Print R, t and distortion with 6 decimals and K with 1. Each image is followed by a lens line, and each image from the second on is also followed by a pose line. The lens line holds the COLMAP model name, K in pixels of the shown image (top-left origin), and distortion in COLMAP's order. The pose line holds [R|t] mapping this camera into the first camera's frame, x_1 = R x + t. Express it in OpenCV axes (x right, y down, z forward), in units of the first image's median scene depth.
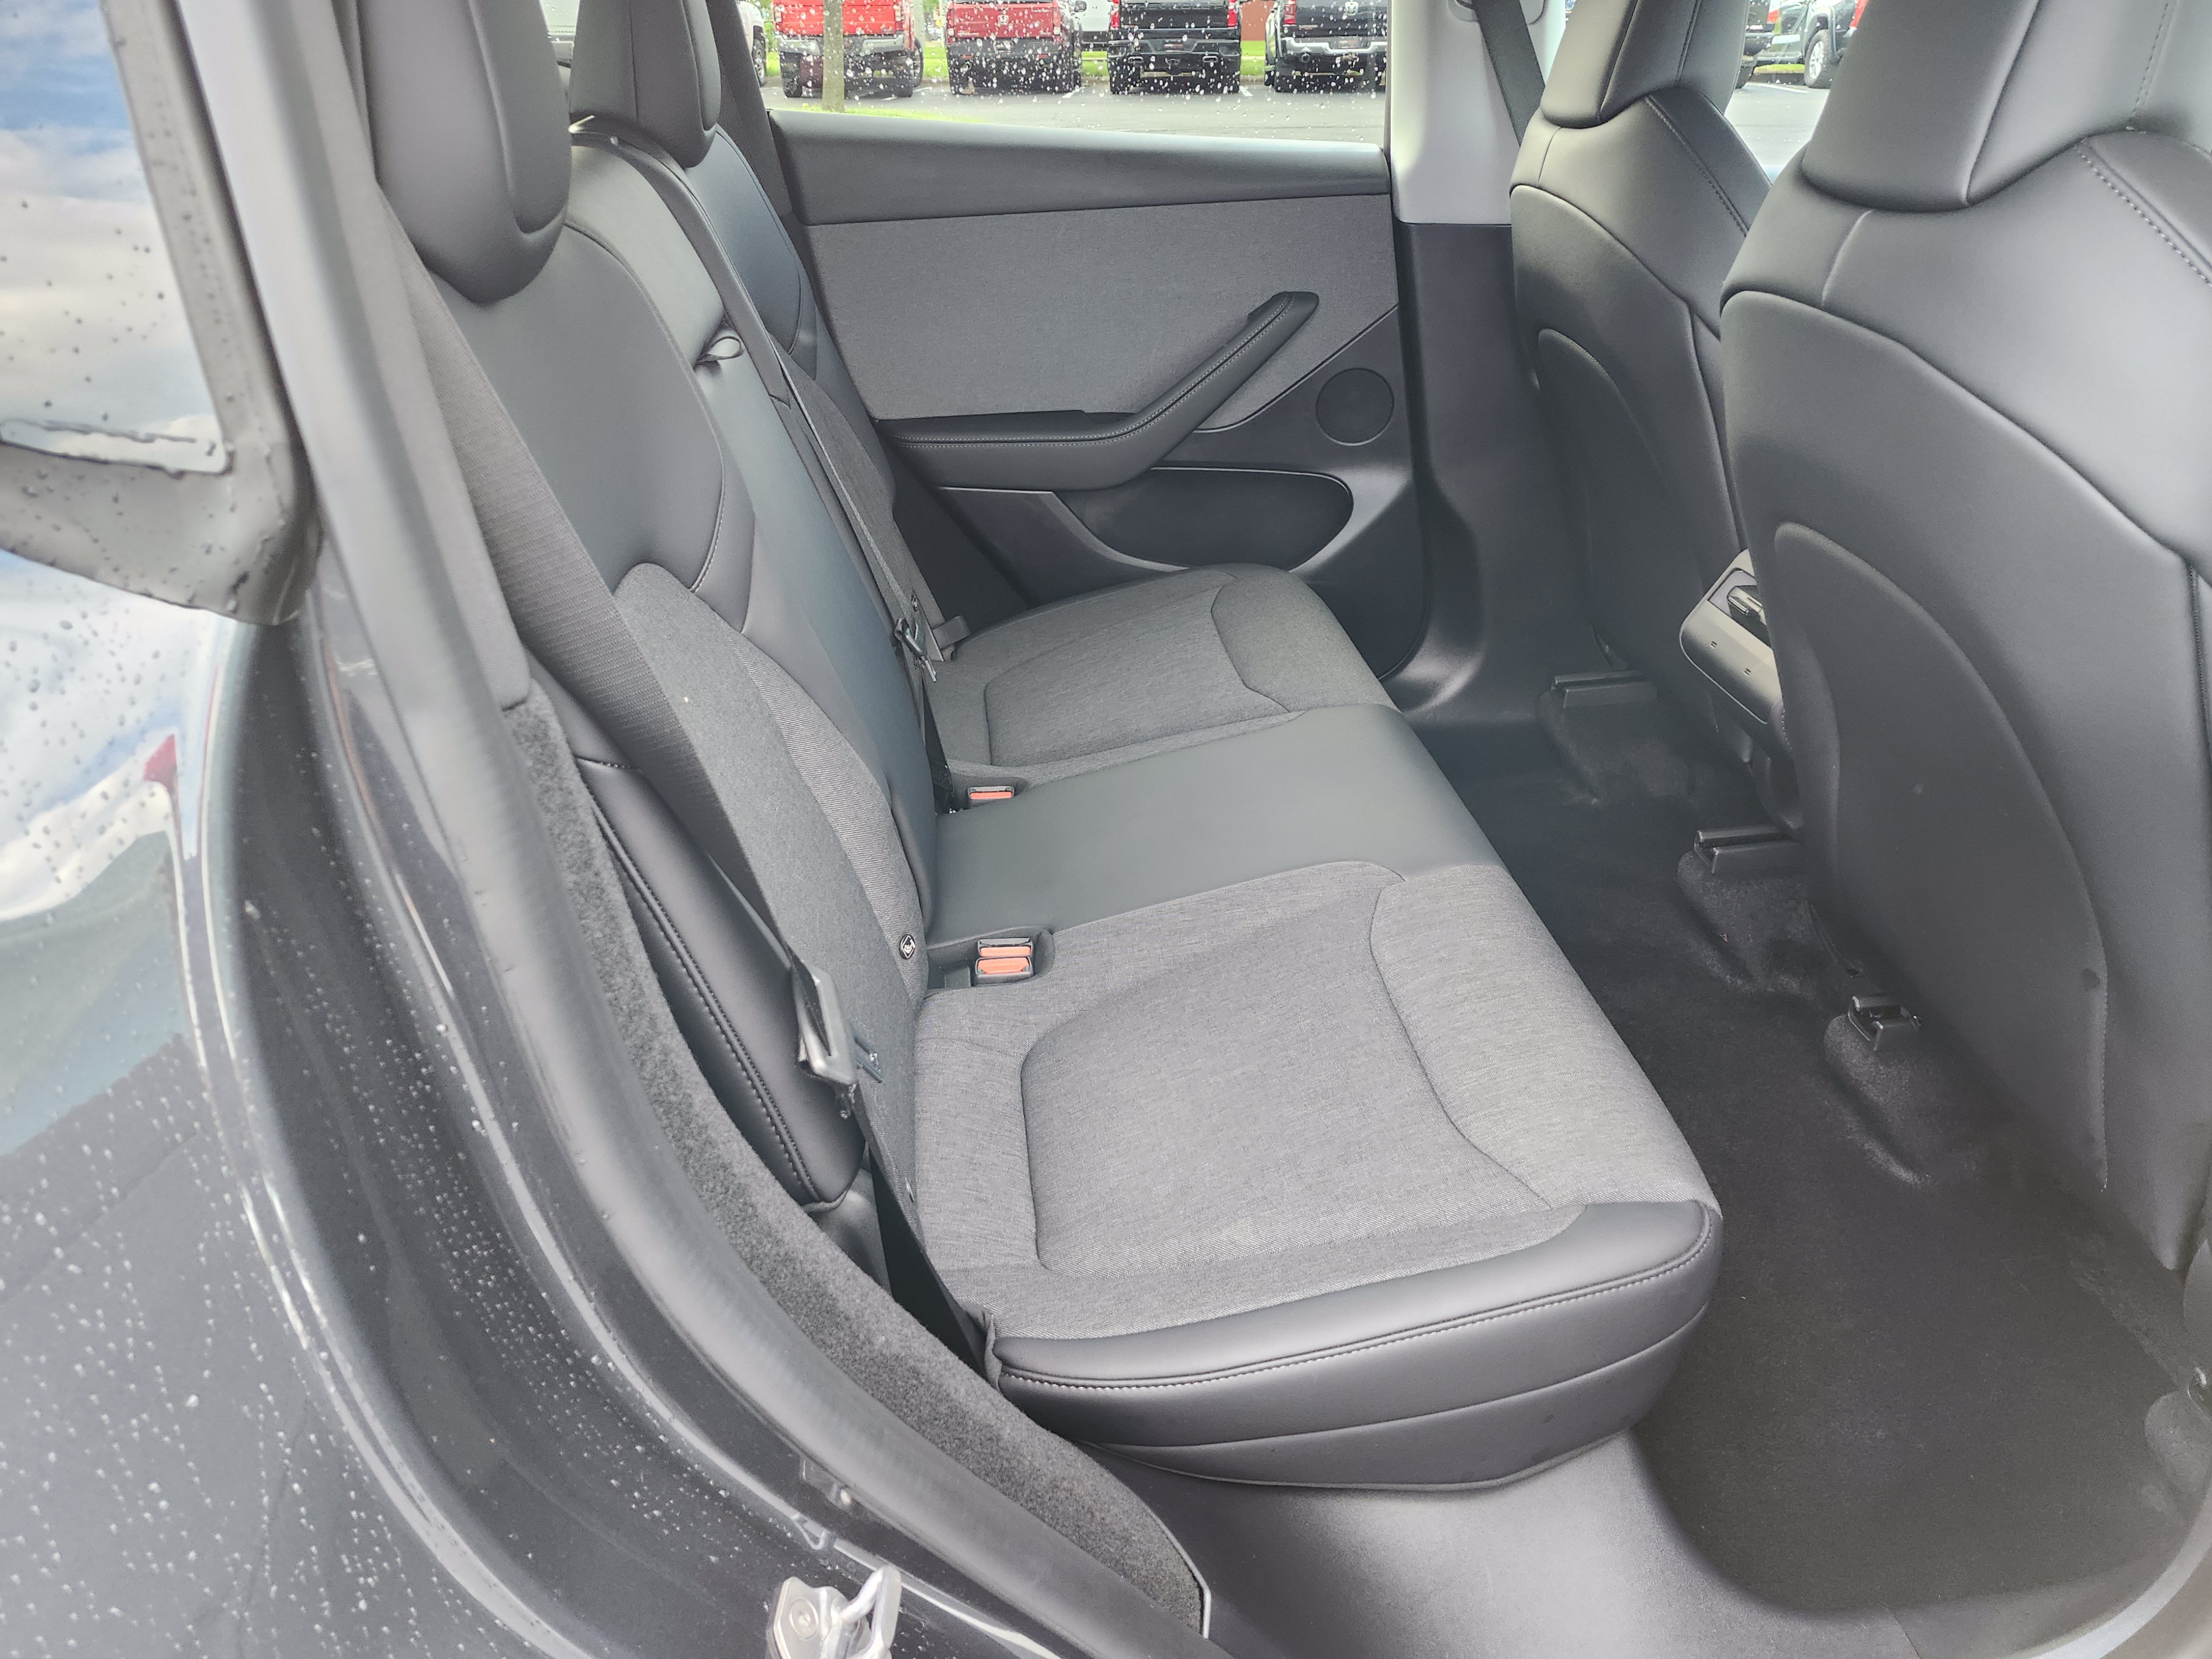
lens RADIAL K [[1495.9, 0, 1047.0], [0, 1495.9, 818.0], [0, 0, 1]] dist [0.078731, -0.083583]
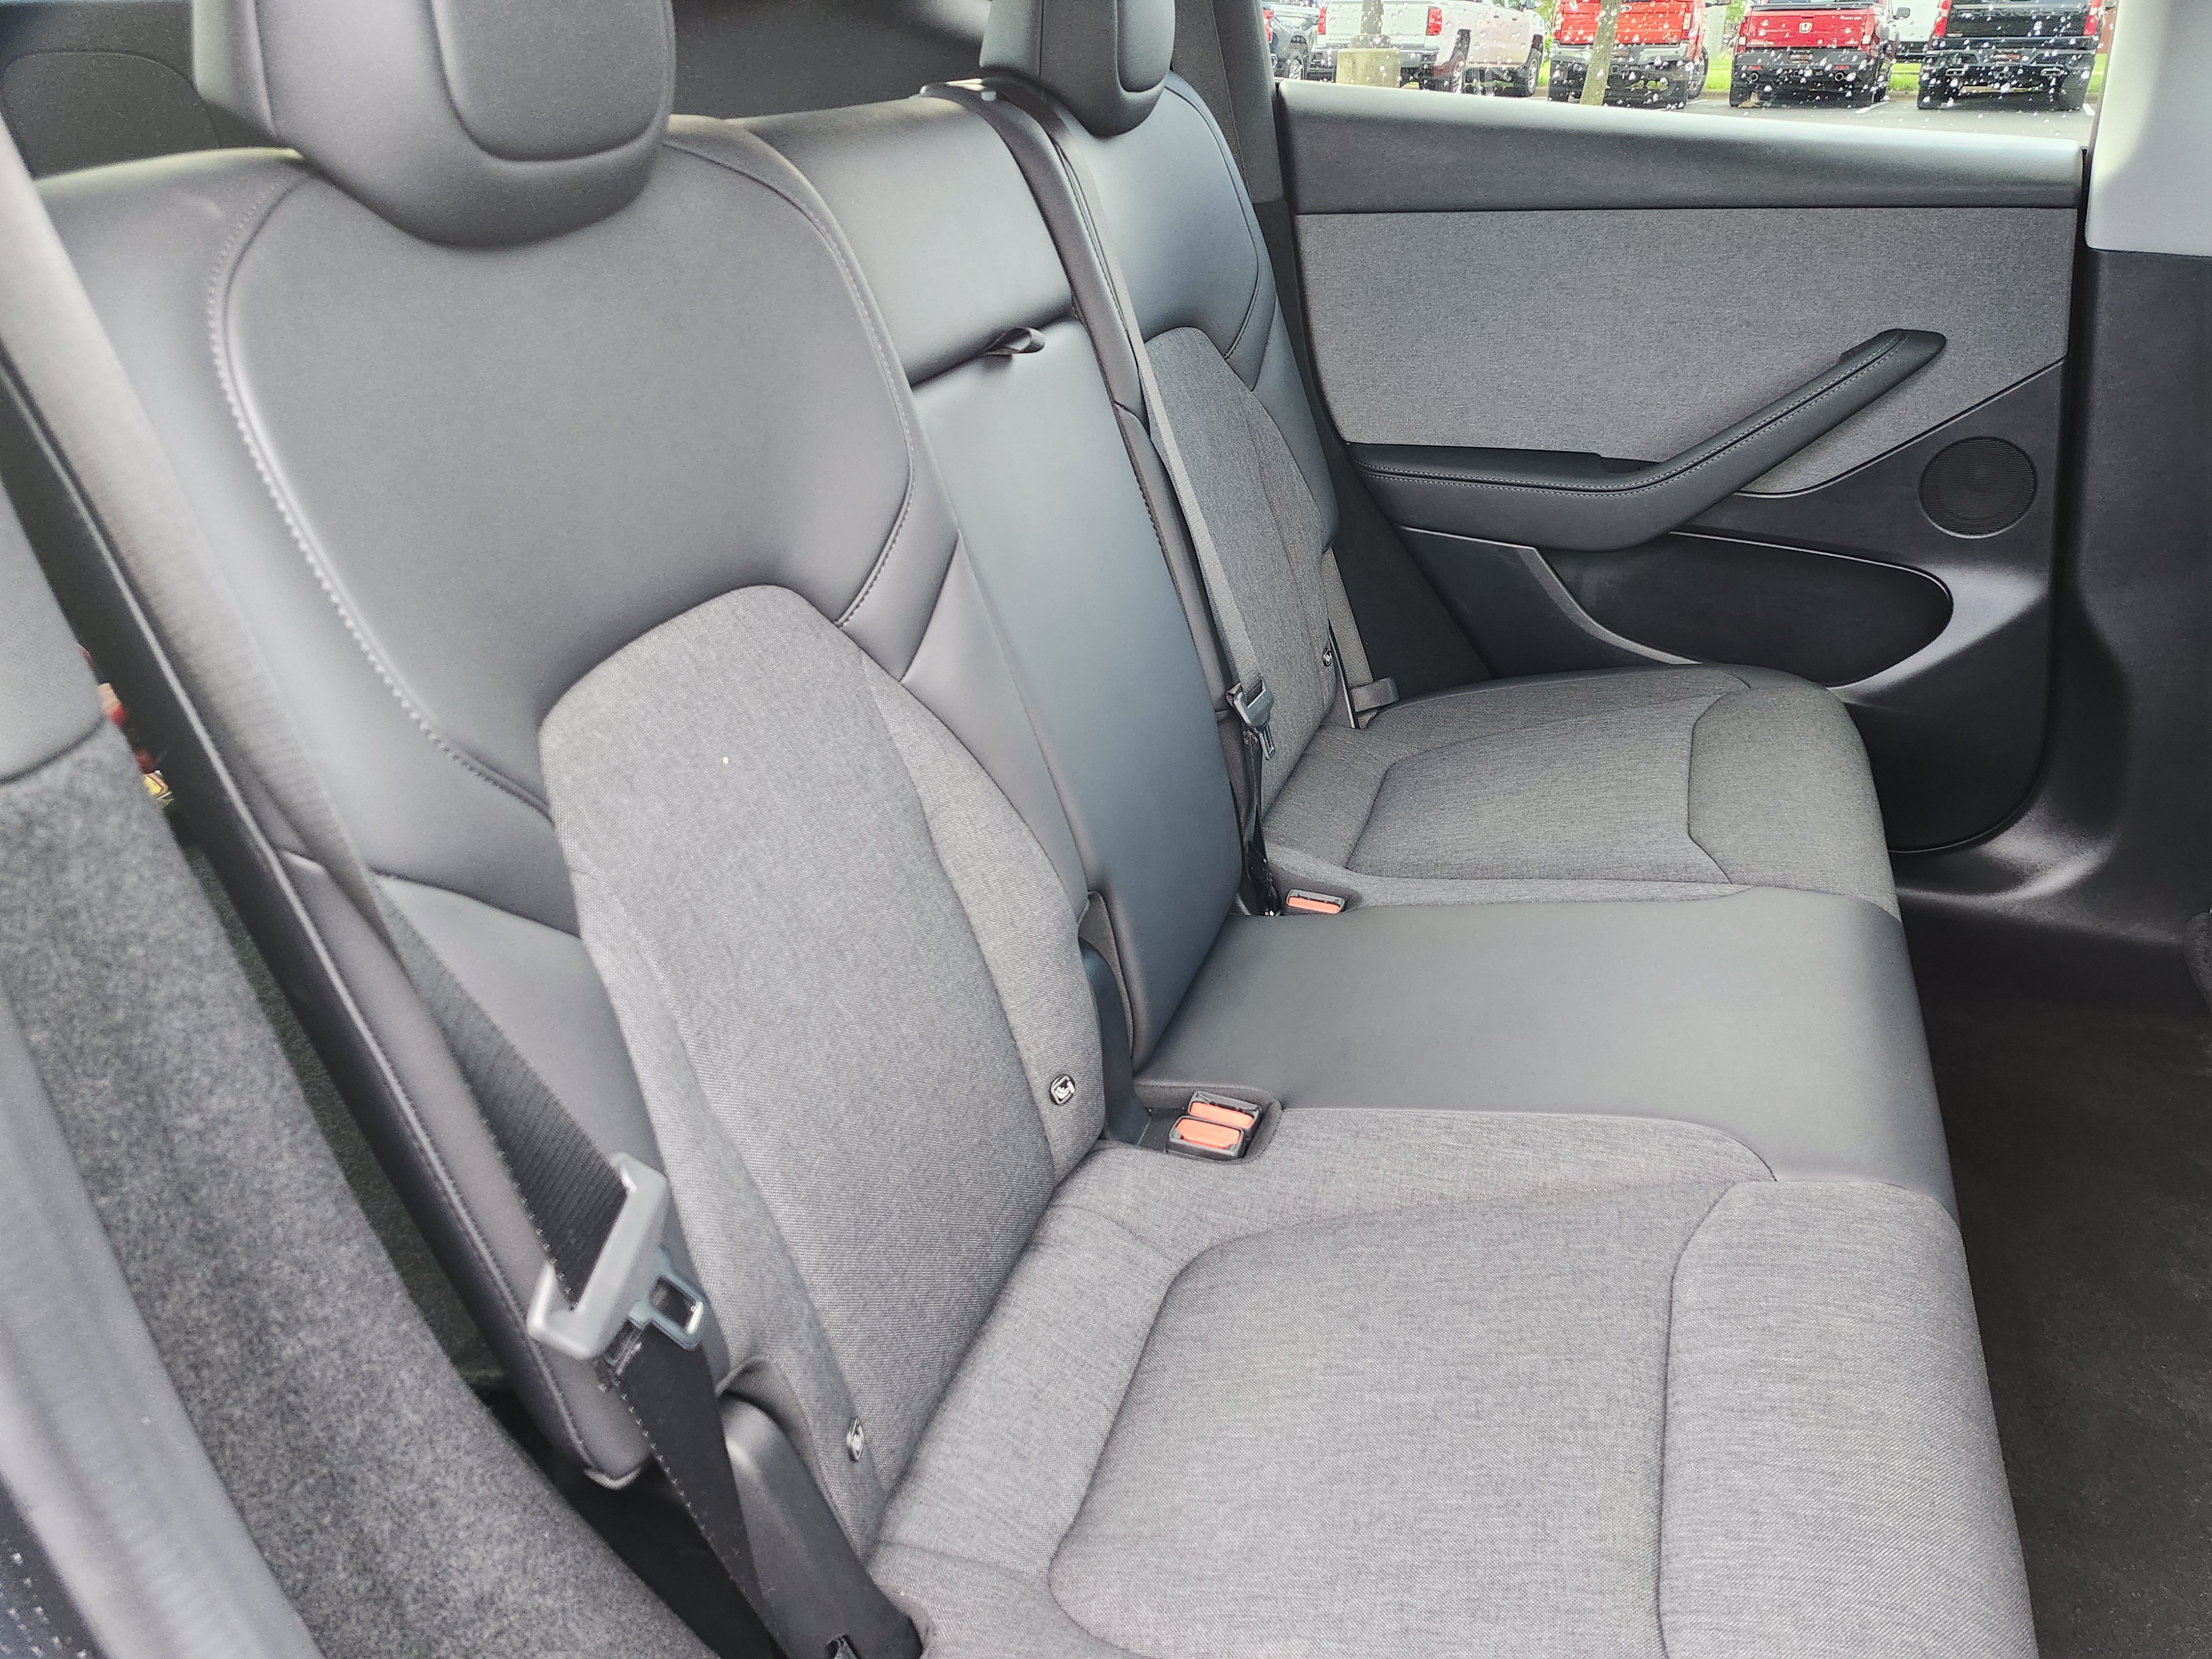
lens RADIAL K [[1495.9, 0, 1047.0], [0, 1495.9, 818.0], [0, 0, 1]] dist [0.078731, -0.083583]
pose [[0.908867, 0.193603, -0.369429, 0.103669], [-0.195144, 0.980199, 0.033590, -0.050947], [0.368618, 0.041563, 0.928651, 0.146407]]
